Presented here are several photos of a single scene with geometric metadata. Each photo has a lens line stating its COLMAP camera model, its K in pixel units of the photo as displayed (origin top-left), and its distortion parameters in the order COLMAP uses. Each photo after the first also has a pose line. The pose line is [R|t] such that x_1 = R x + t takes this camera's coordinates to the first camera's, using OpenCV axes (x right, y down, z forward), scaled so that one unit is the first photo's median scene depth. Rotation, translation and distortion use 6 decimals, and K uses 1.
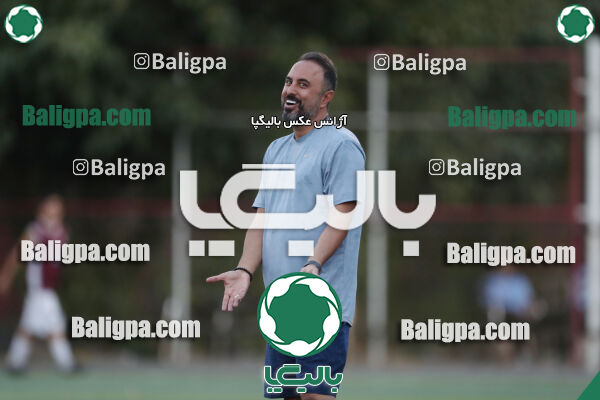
lens RADIAL K [[2379.5, 0, 300.0], [0, 2379.5, 199.7], [0, 0, 1]] dist [-0.000238, 0.000000]
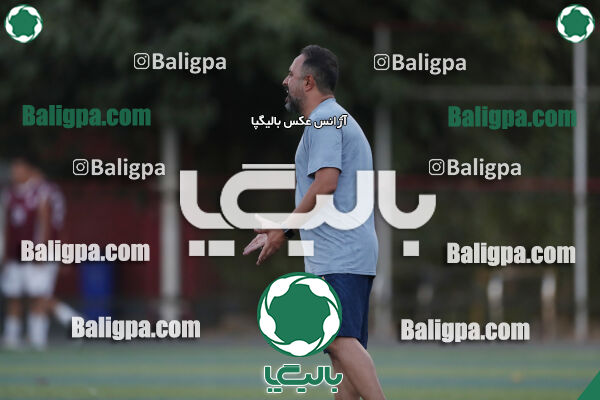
lens RADIAL K [[2379.5, 0, 299.5], [0, 2379.5, 199.9], [0, 0, 1]] dist [-0.000238, 0.000000]
pose [[1.000000, 0.000067, -0.000481, 0.179844], [-0.000066, 1.000000, 0.000086, 0.000806], [0.000481, -0.000086, 1.000000, -0.010010]]
